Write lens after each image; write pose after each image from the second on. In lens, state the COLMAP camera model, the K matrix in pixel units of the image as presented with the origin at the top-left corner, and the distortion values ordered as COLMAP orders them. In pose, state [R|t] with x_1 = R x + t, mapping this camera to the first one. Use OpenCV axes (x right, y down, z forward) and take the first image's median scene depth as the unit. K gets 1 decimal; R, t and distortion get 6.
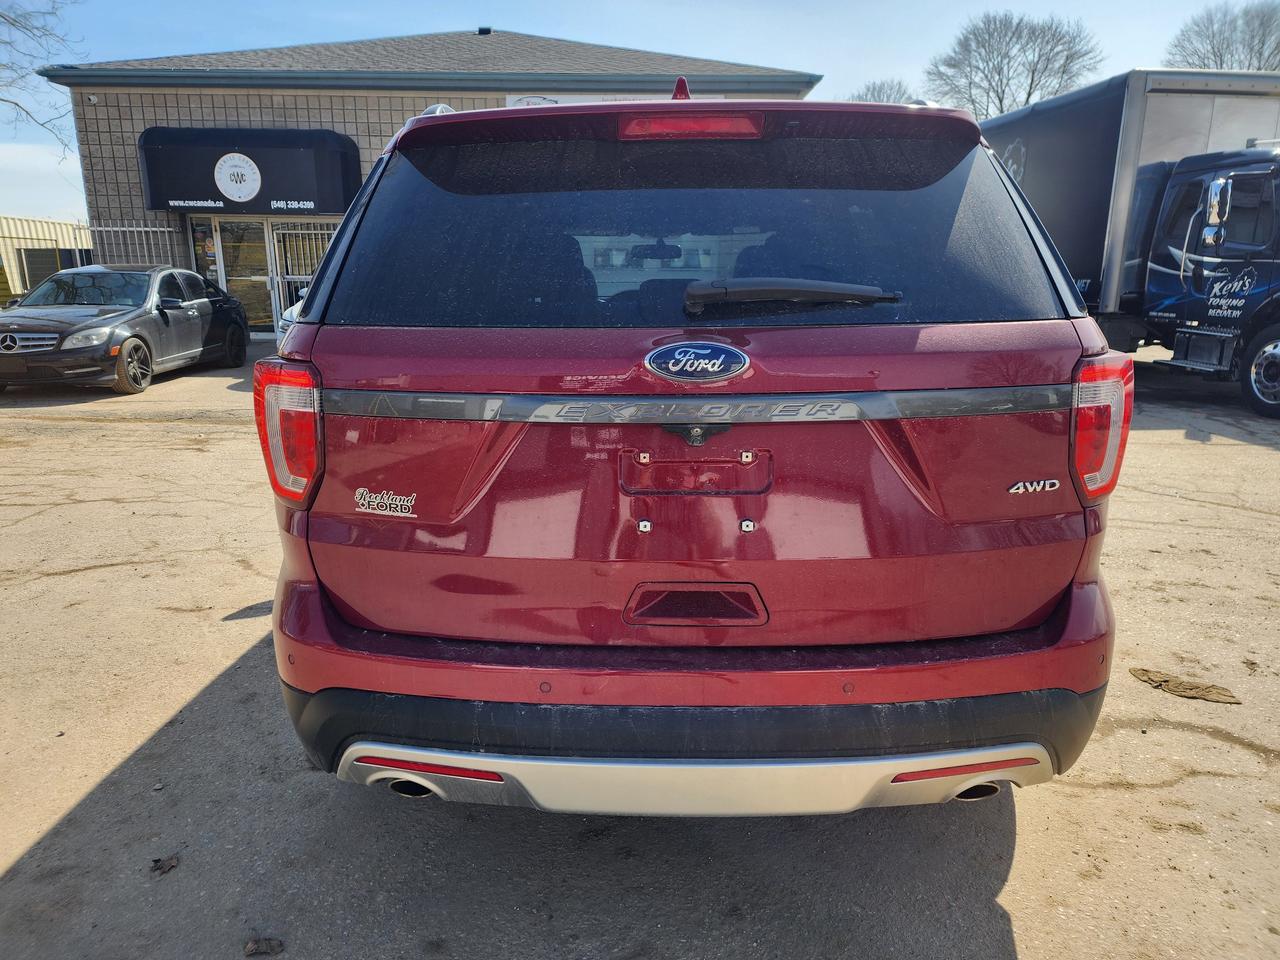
lens RADIAL K [[872.1, 0, 640.0], [0, 872.1, 485.4], [0, 0, 1]] dist [0.070895, -0.061455]
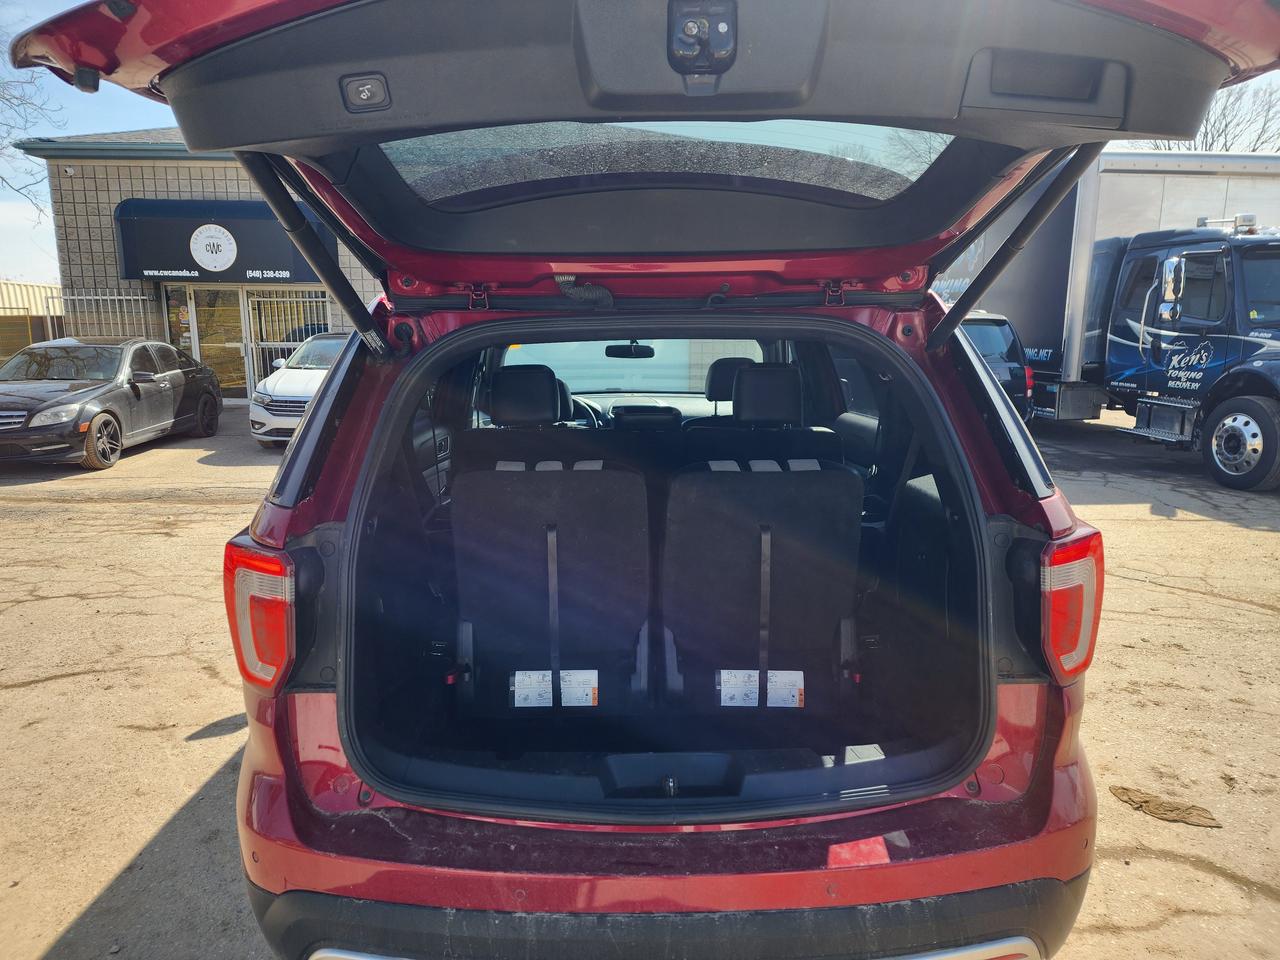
lens RADIAL K [[870.9, 0, 634.7], [0, 870.9, 480.0], [0, 0, 1]] dist [0.070553, -0.059777]
pose [[0.999699, -0.006947, 0.023551, -0.000297], [0.008318, 0.998246, -0.058610, -0.031272], [-0.023102, 0.058789, 0.998003, 0.000222]]
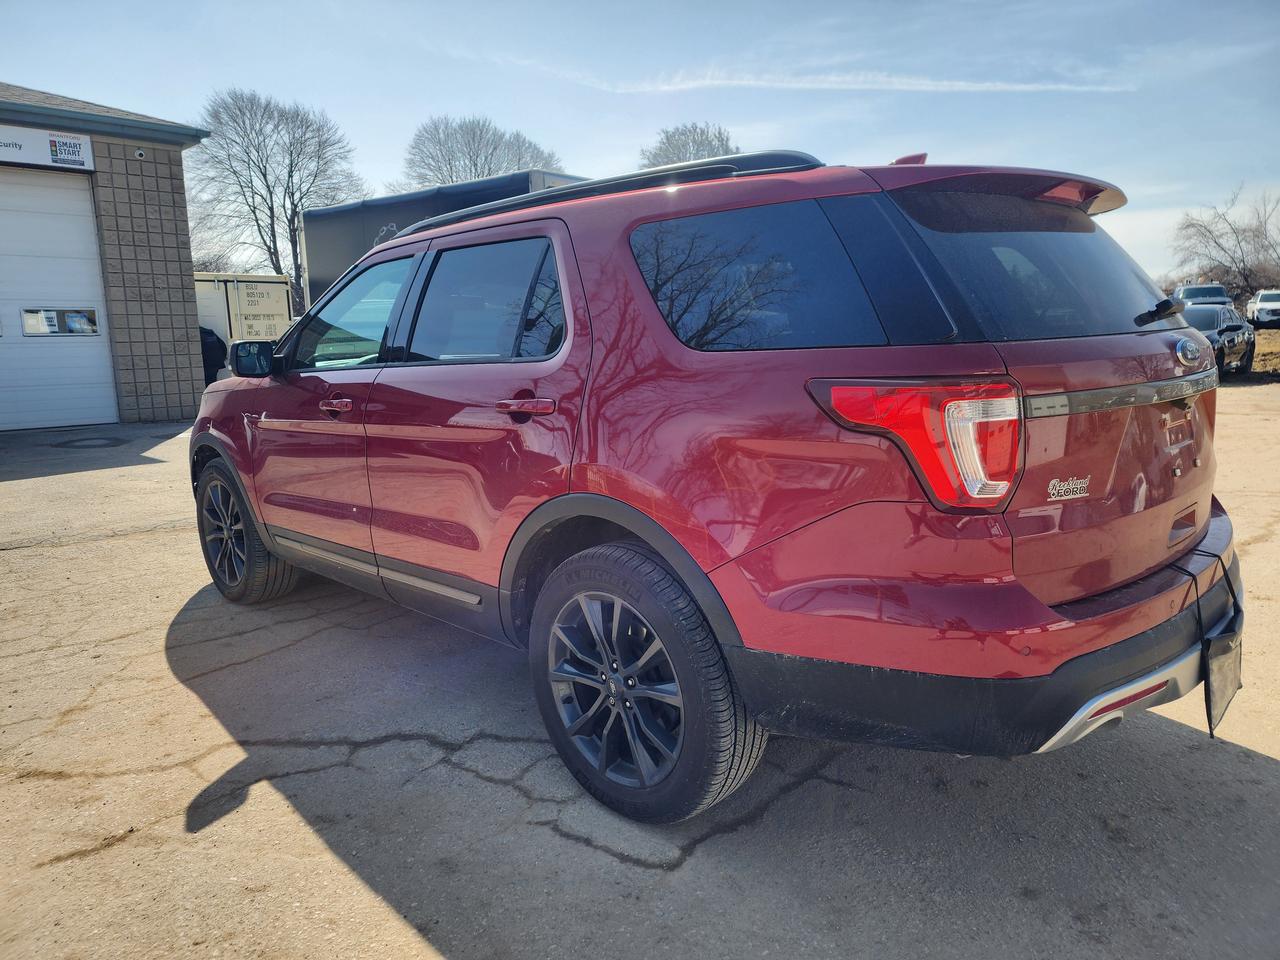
lens RADIAL K [[872.1, 0, 640.0], [0, 872.1, 485.4], [0, 0, 1]] dist [0.070895, -0.061455]
pose [[0.702385, -0.140721, 0.697748, -0.291291], [0.193152, 0.981163, 0.003444, -0.018929], [-0.685089, 0.132353, 0.716335, 0.106841]]
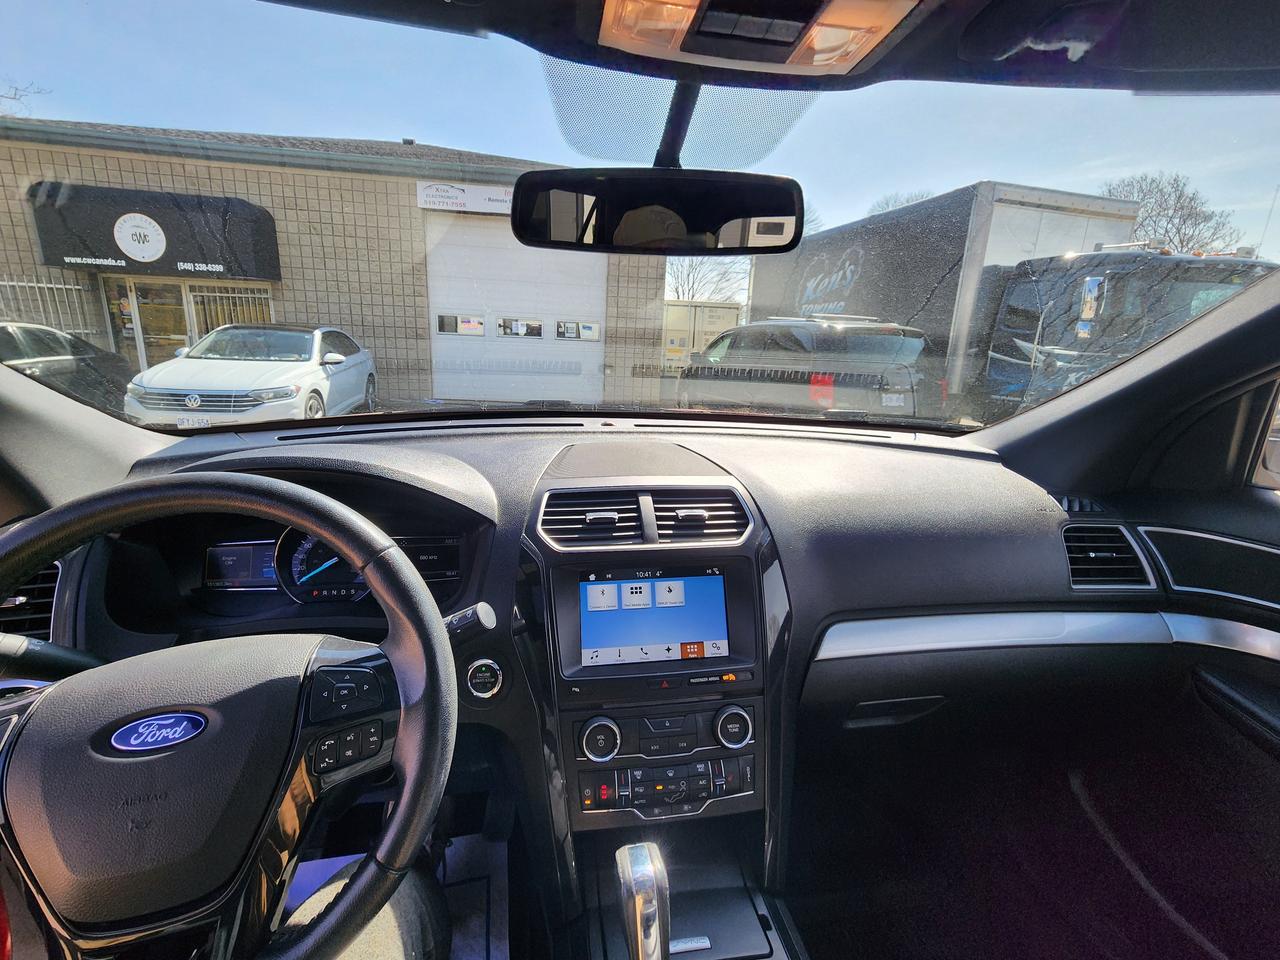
lens RADIAL K [[536.8, 0, 620.6], [0, 536.8, 478.5], [0, 0, 1]] dist [-0.007700, 0.000135]
pose [[0.987732, -0.003520, 0.156121, -0.006196], [0.002486, 0.999974, 0.006813, -0.110140], [-0.156141, -0.006341, 0.987714, 0.463211]]
